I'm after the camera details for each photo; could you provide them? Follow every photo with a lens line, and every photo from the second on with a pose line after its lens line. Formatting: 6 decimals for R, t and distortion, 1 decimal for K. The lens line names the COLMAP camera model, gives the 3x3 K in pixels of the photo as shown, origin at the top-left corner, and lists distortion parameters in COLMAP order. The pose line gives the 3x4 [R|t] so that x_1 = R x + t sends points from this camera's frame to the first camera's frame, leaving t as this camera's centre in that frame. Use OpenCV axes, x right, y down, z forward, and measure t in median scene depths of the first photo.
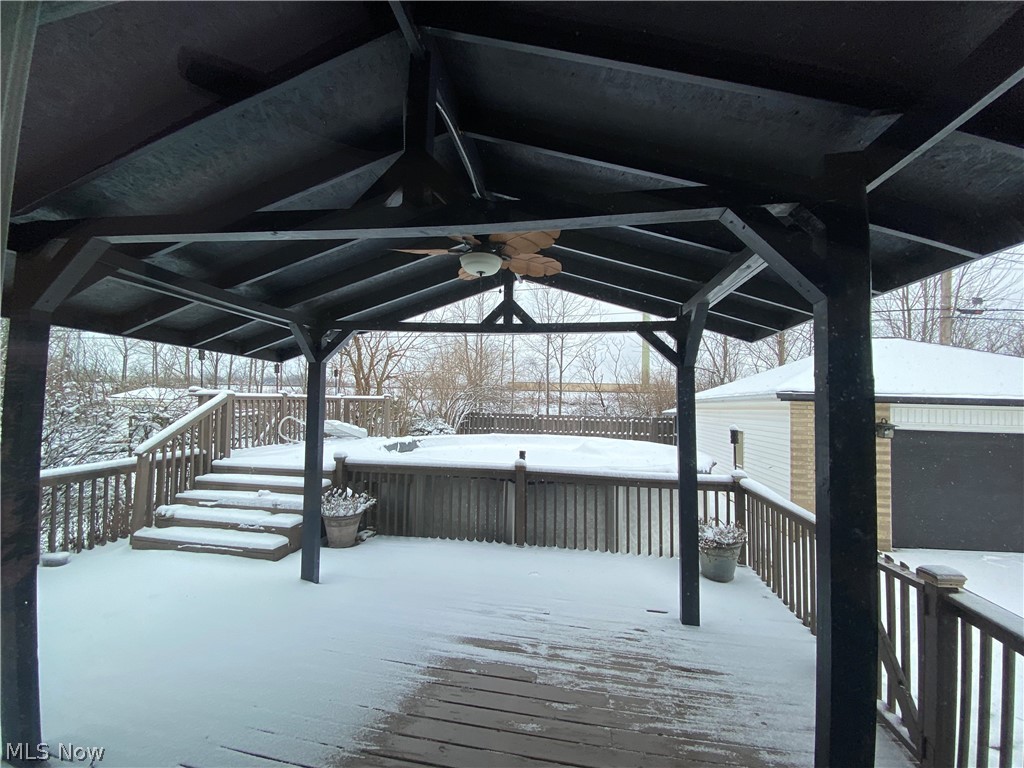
lens RADIAL K [[414.6, 0, 510.7], [0, 414.6, 386.5], [0, 0, 1]] dist [0.046168, -0.035440]
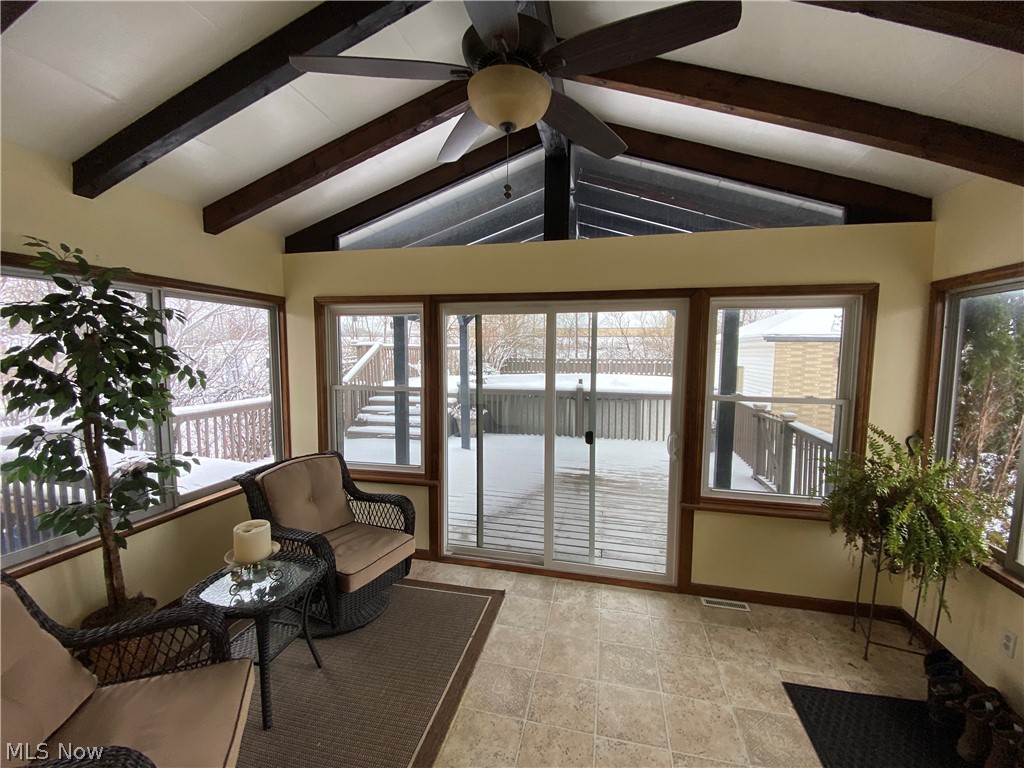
lens RADIAL K [[414.6, 0, 510.7], [0, 414.6, 386.5], [0, 0, 1]] dist [0.046168, -0.035440]
pose [[0.998538, -0.012686, -0.052542, -0.143606], [0.019335, 0.991580, 0.128044, -0.016090], [0.050475, -0.128873, 0.990376, -0.507253]]
